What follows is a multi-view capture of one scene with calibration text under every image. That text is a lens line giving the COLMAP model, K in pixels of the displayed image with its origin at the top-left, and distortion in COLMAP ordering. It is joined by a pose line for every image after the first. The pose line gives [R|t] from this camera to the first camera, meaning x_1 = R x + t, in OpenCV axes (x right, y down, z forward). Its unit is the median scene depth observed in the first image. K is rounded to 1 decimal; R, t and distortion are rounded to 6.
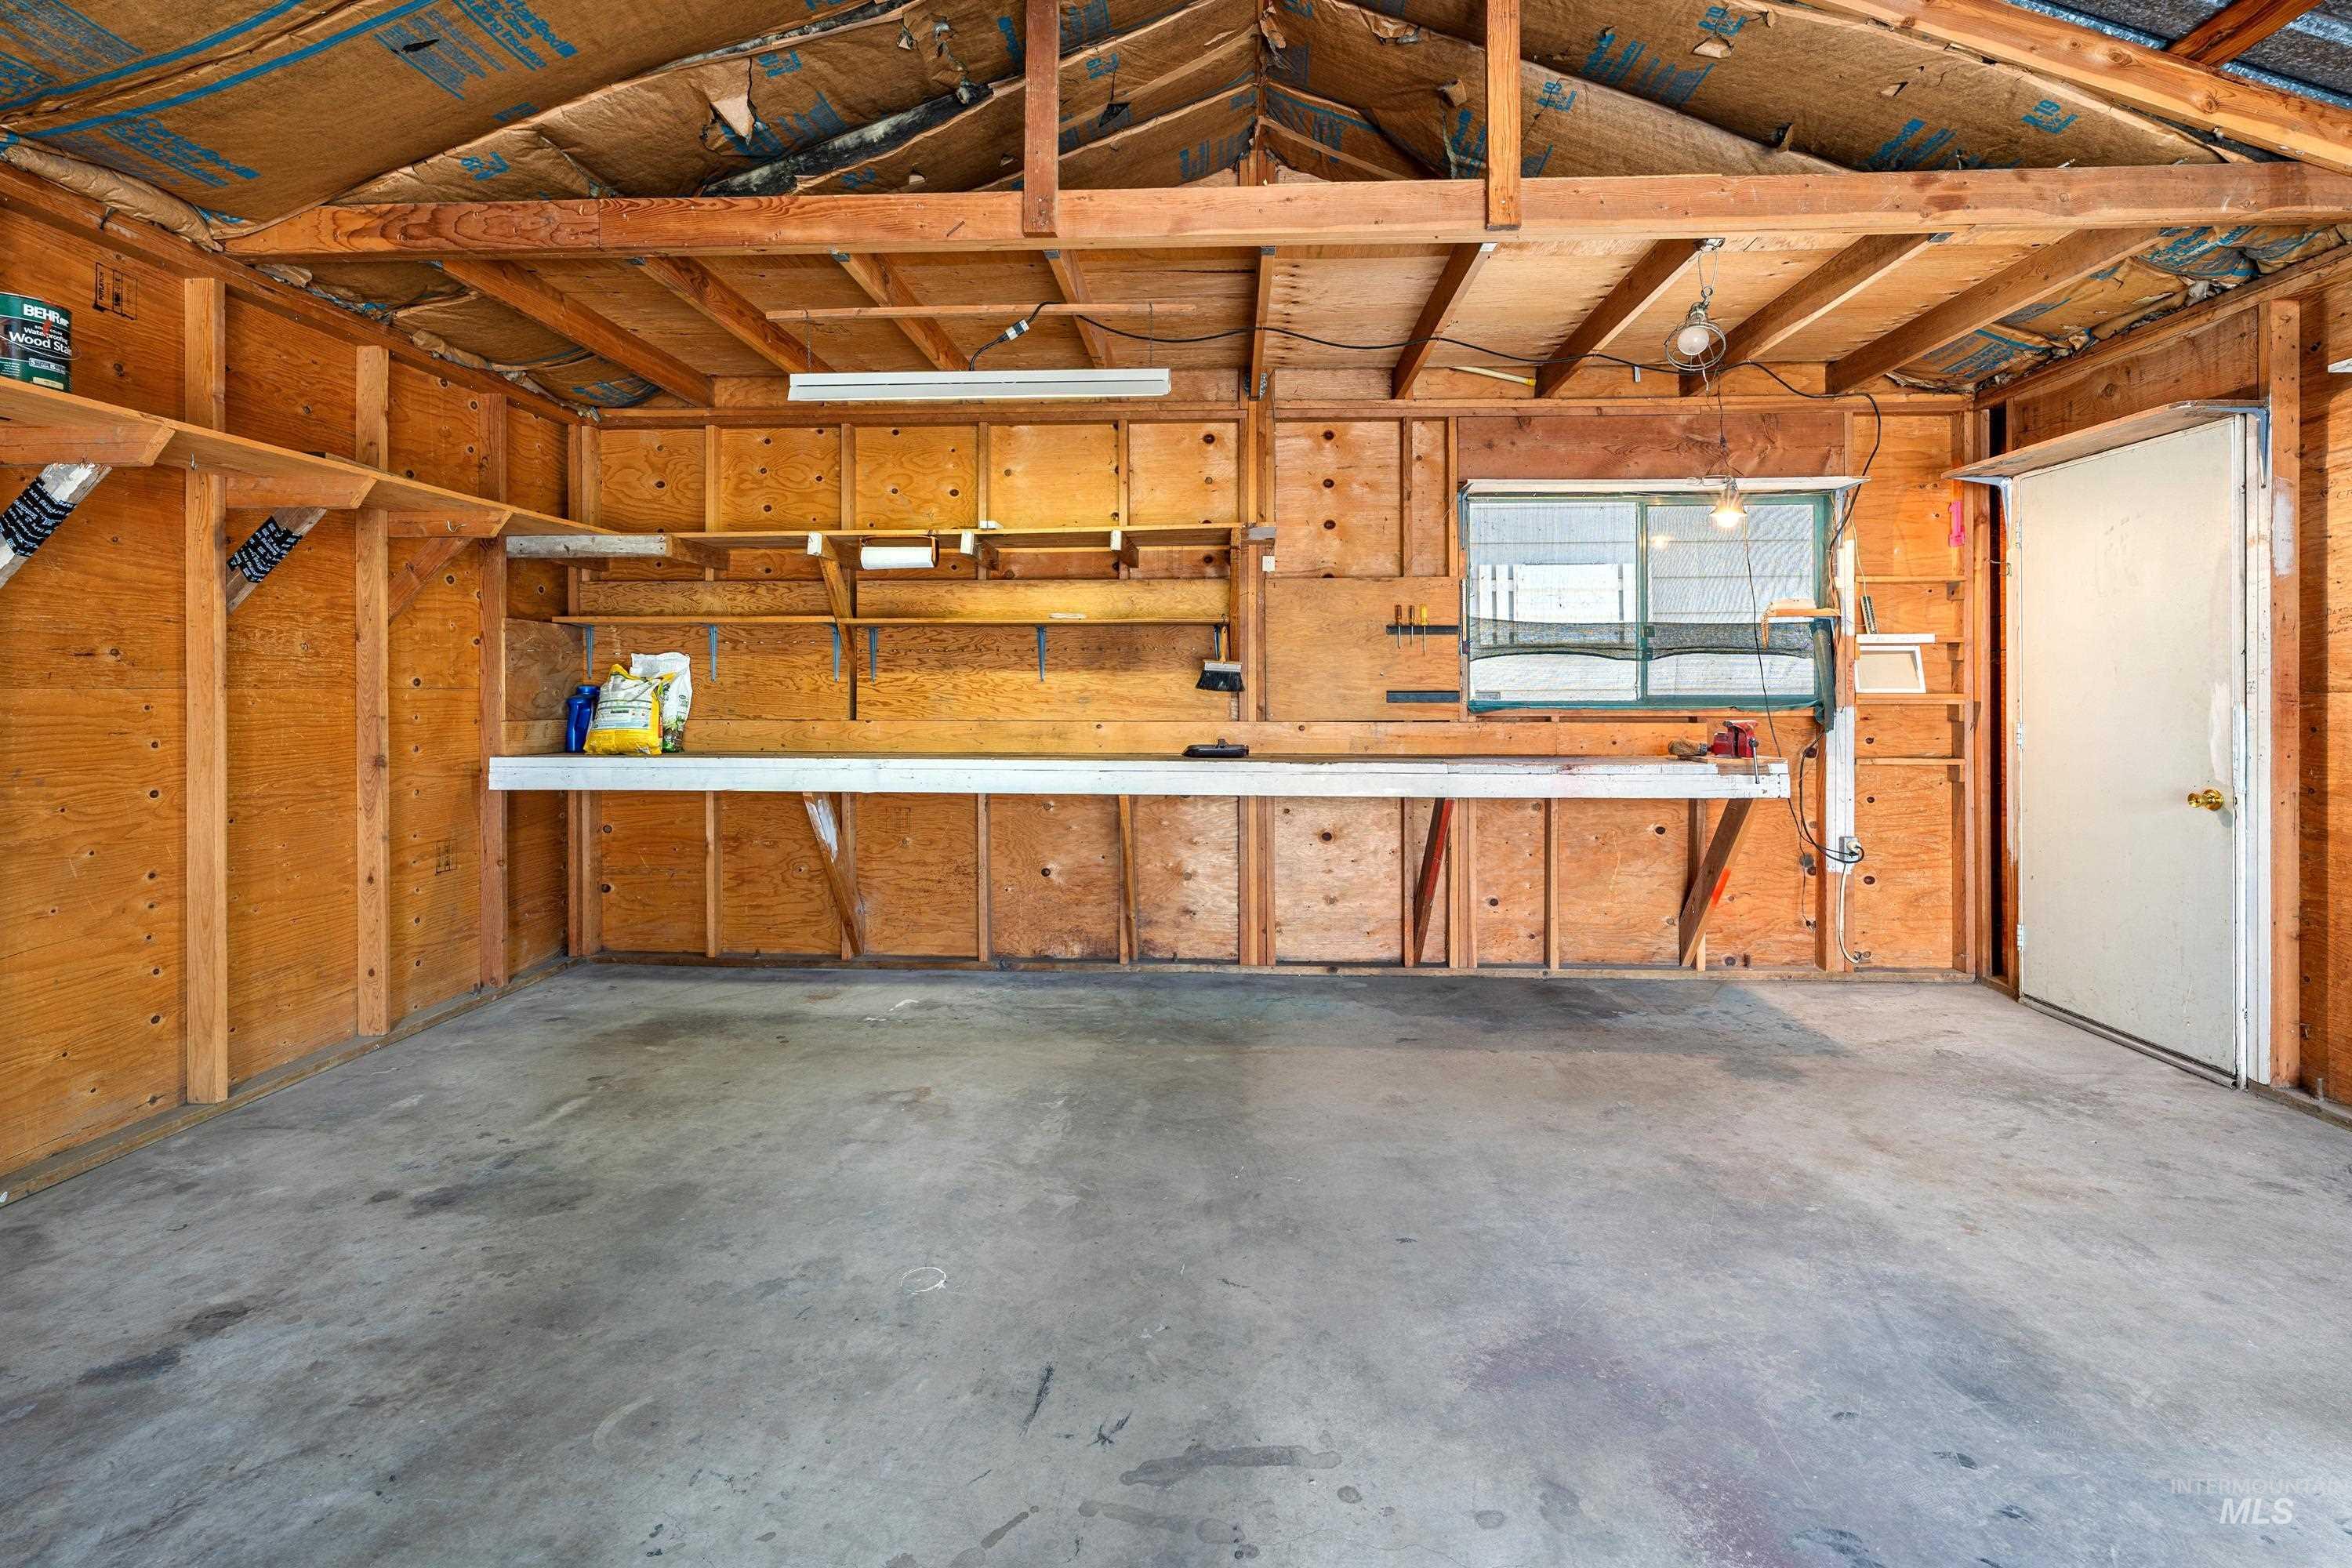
lens RADIAL K [[1093.1, 0, 1183.3], [0, 1093.1, 680.0], [0, 0, 1]] dist [-0.003698, 0.000745]
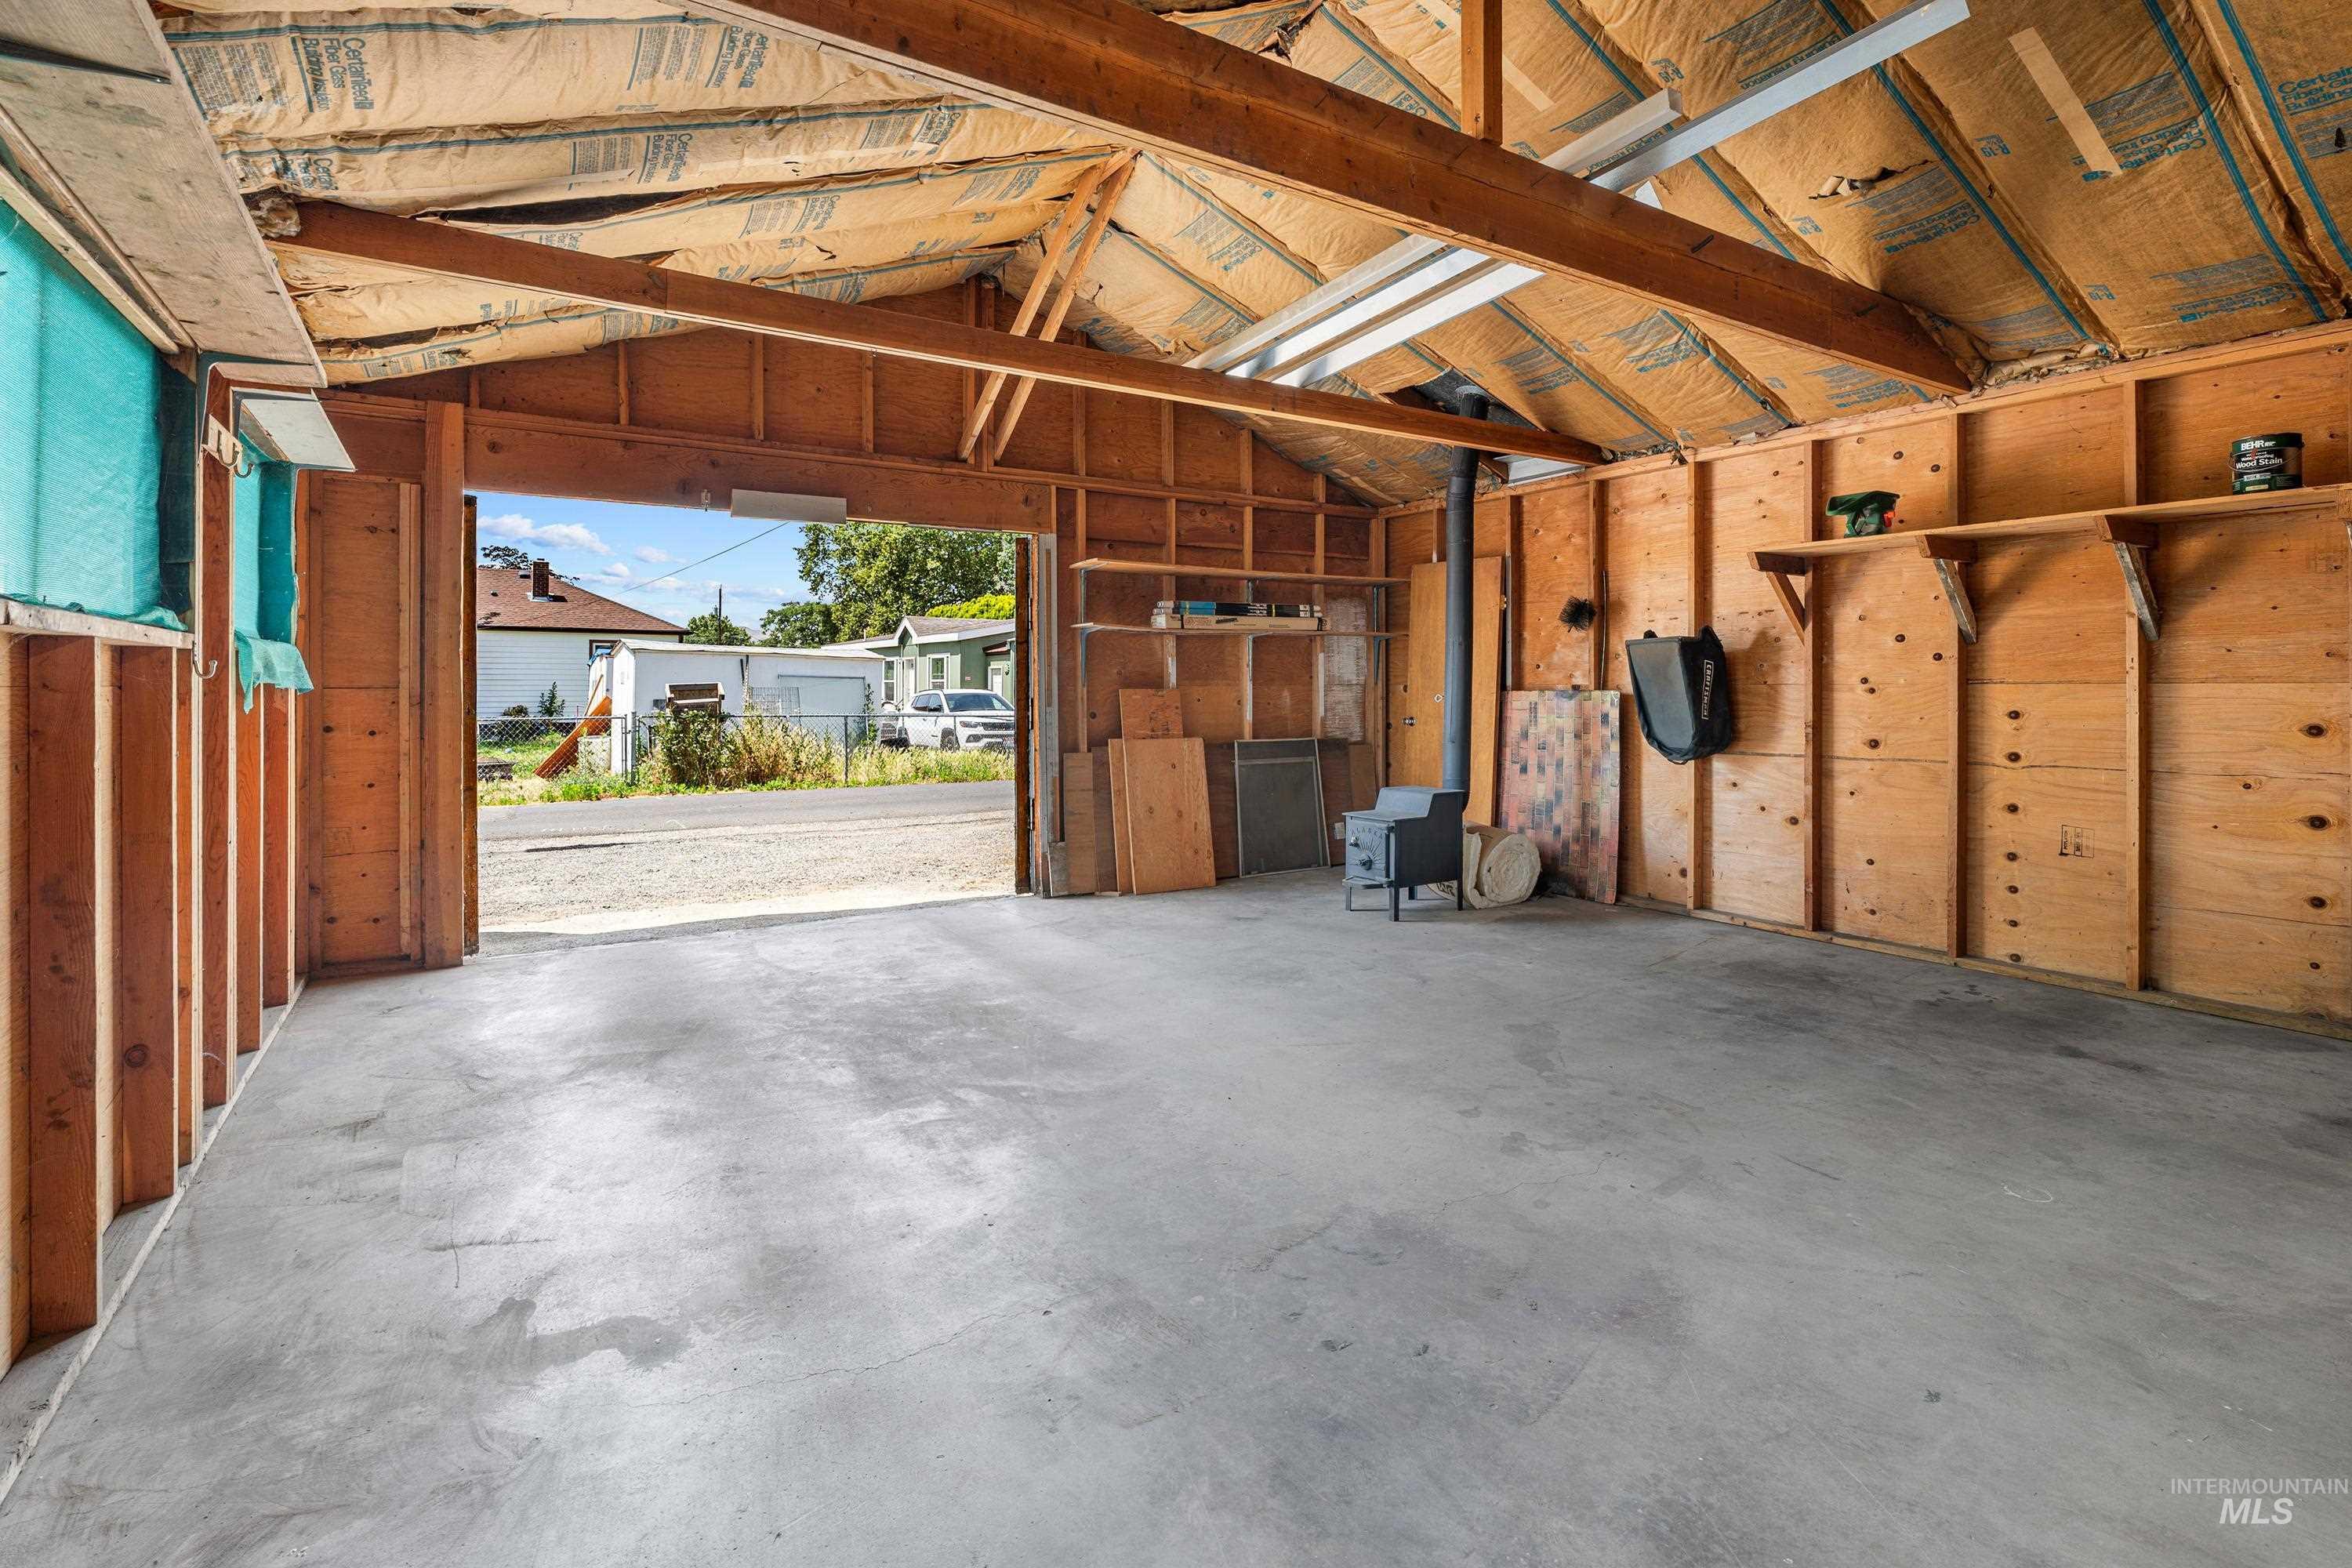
lens RADIAL K [[1101.5, 0, 1179.9], [0, 1101.5, 691.7], [0, 0, 1]] dist [-0.000675, 0.000313]
pose [[-0.813455, 0.003811, -0.581615, 0.590817], [0.005154, 0.999987, -0.000657, 0.007047], [0.581605, -0.003532, -0.813464, 0.720780]]
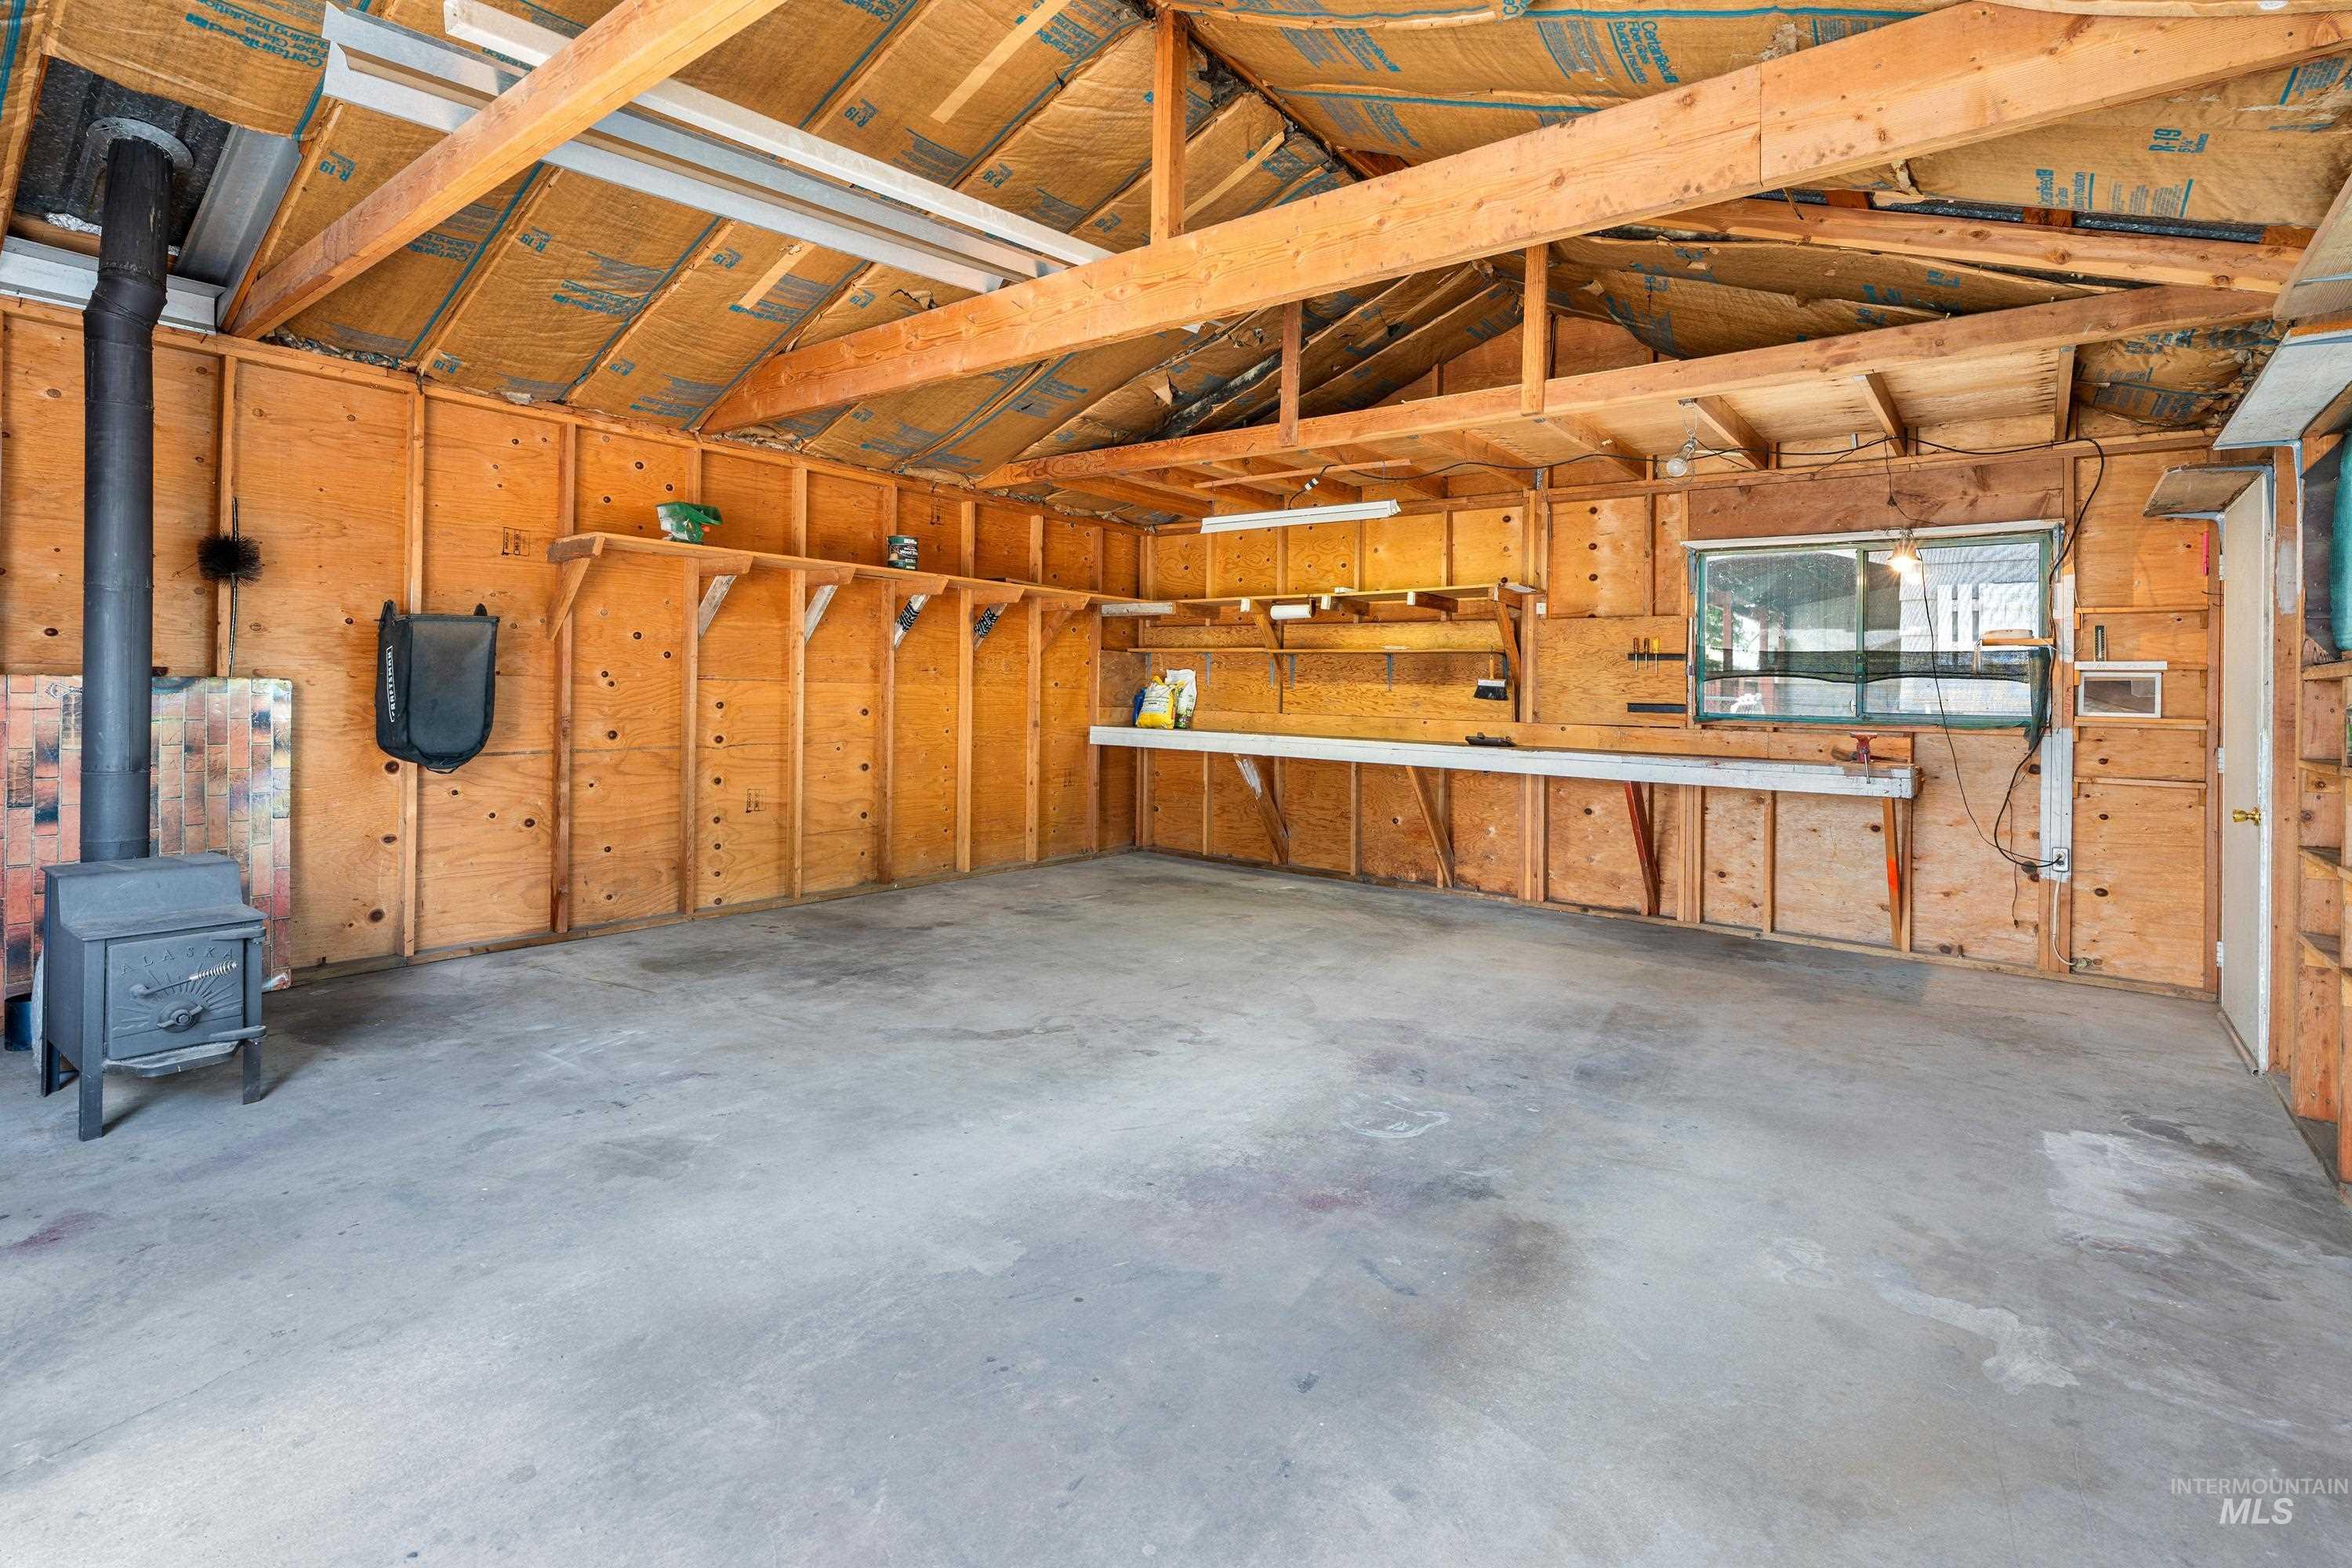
lens RADIAL K [[1101.5, 0, 1179.9], [0, 1101.5, 691.7], [0, 0, 1]] dist [-0.000675, 0.000313]
pose [[0.817712, 0.019718, -0.575290, 0.525788], [-0.019162, 0.999792, 0.007030, -0.002823], [0.575309, 0.005275, 0.817919, -0.408882]]
